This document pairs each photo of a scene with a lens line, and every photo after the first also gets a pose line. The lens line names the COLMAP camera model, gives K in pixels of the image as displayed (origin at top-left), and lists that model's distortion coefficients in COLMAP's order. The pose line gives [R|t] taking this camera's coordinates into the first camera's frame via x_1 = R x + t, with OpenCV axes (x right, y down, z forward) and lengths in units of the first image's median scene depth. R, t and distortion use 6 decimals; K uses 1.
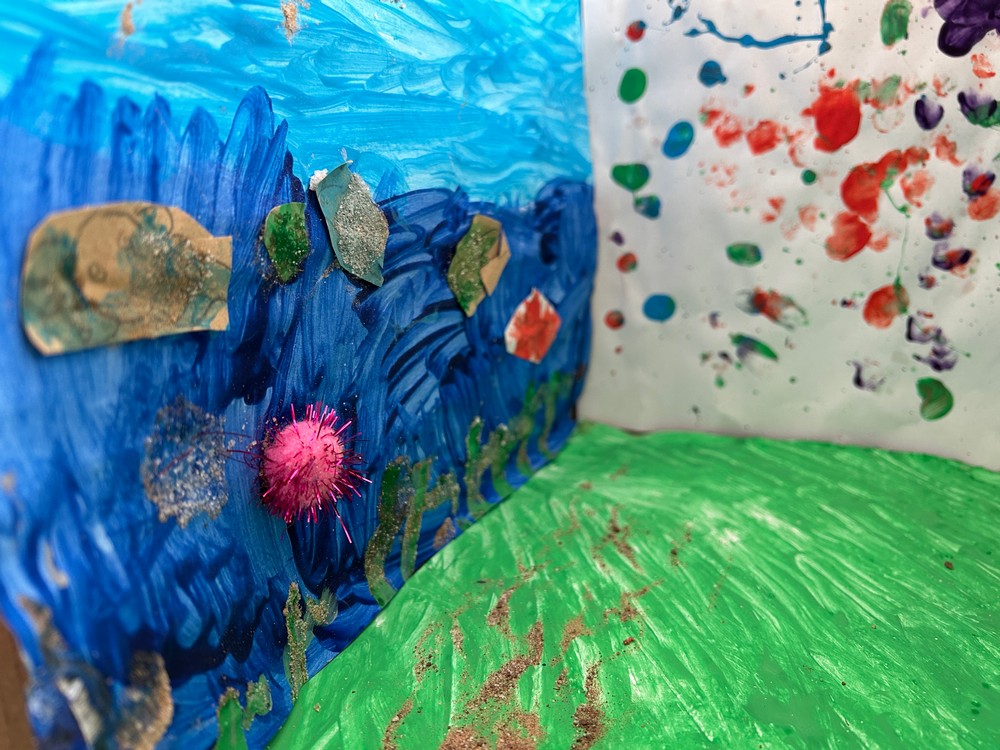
lens RADIAL K [[799.7, 0, 498.4], [0, 799.7, 375.4], [0, 0, 1]] dist [0.027533, -0.058602]
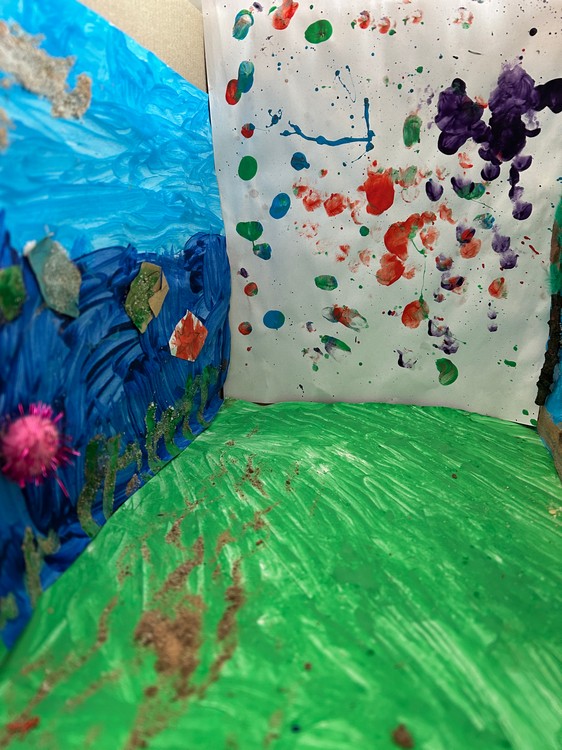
lens RADIAL K [[587.7, 0, 276.9], [0, 587.7, 371.2], [0, 0, 1]] dist [0.036450, -0.090616]
pose [[0.982026, -0.054176, 0.180805, 0.007368], [0.050509, 0.998415, 0.024824, -0.021907], [-0.181864, -0.015246, 0.983206, -0.102466]]
